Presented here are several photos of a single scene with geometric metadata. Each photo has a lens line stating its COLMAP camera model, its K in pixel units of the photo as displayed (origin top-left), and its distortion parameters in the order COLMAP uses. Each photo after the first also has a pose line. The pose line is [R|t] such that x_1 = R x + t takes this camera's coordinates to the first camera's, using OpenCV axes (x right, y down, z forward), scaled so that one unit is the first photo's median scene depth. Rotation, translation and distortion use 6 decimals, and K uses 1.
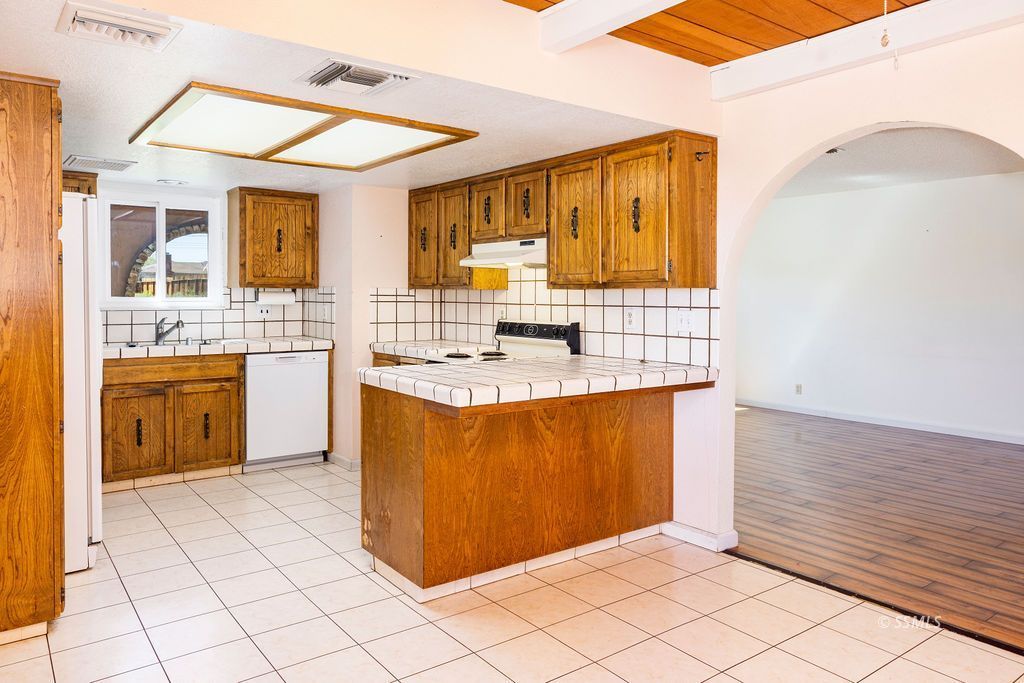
lens RADIAL K [[694.7, 0, 468.3], [0, 694.7, 307.2], [0, 0, 1]] dist [-0.000065, 0.002315]
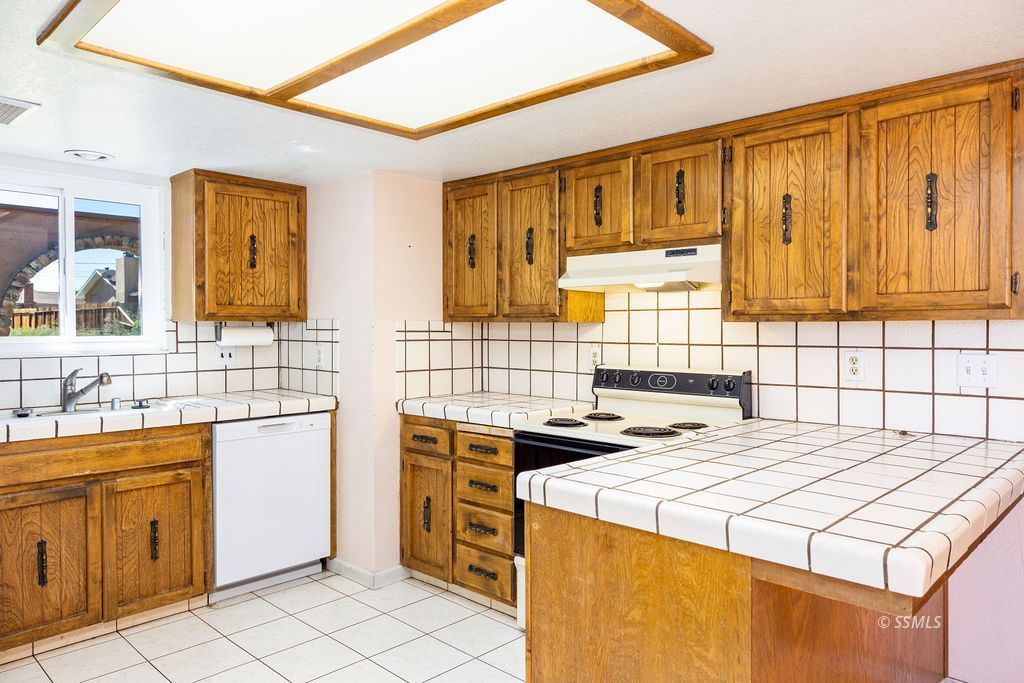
lens RADIAL K [[694.7, 0, 470.2], [0, 694.7, 338.2], [0, 0, 1]] dist [-0.000065, 0.002315]
pose [[0.987234, -0.008225, 0.159061, -0.191502], [0.008227, 0.999966, 0.000646, -0.011053], [-0.159061, 0.000671, 0.987269, 0.328948]]
